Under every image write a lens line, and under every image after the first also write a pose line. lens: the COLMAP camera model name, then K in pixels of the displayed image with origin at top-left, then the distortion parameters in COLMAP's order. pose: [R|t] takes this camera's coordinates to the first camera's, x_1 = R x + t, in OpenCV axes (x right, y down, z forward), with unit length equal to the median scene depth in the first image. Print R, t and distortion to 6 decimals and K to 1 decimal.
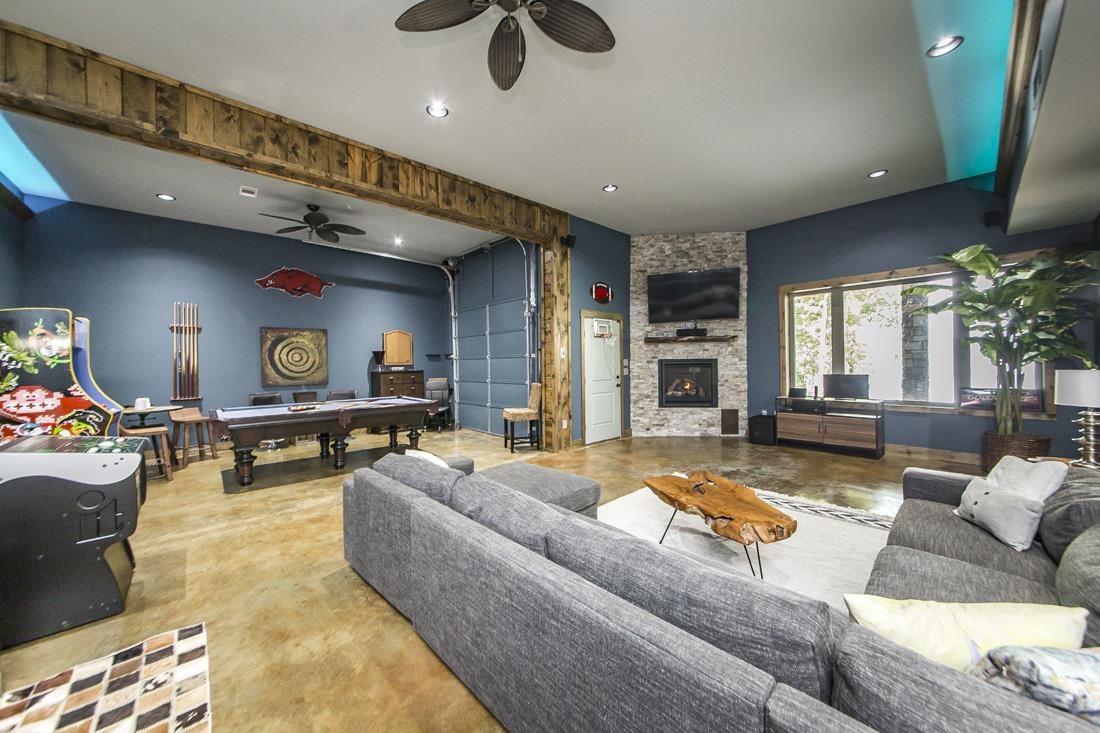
lens RADIAL K [[391.9, 0, 549.0], [0, 391.9, 363.9], [0, 0, 1]] dist [-0.001170, -0.000085]
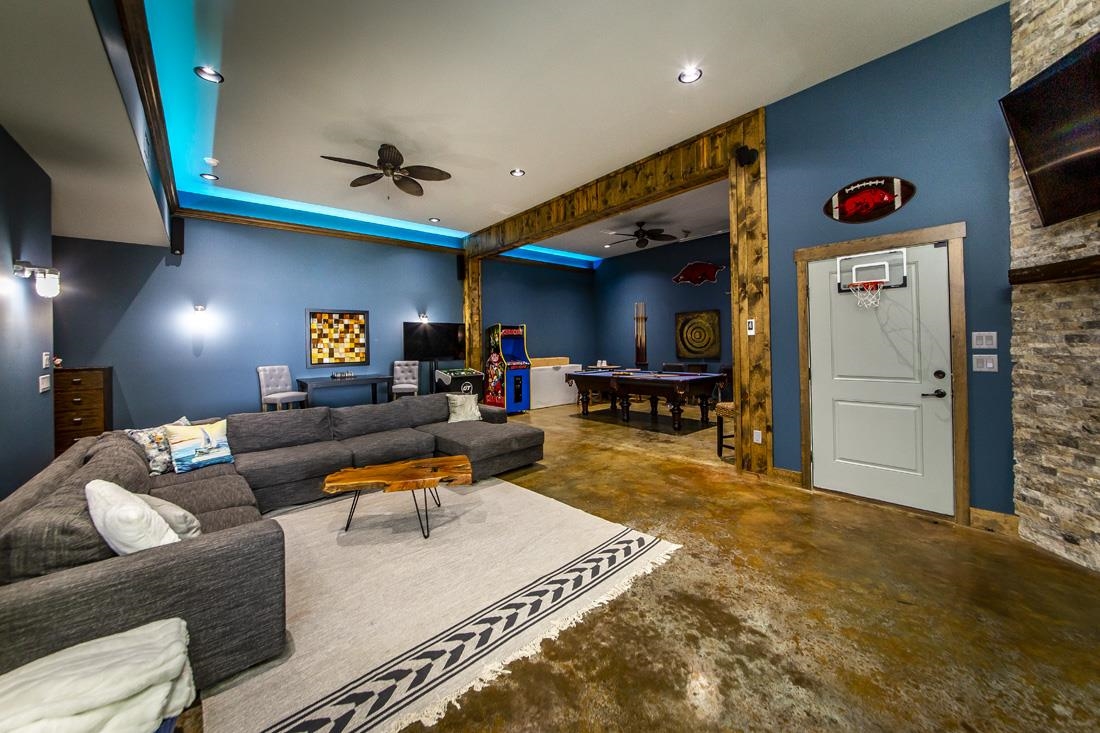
lens RADIAL K [[391.9, 0, 536.6], [0, 391.9, 342.8], [0, 0, 1]] dist [-0.001170, -0.000085]
pose [[-0.024325, 0.008170, -0.999671, 0.670745], [0.015824, 0.999844, 0.007787, -0.012379], [0.999579, -0.015629, -0.024450, 0.622390]]
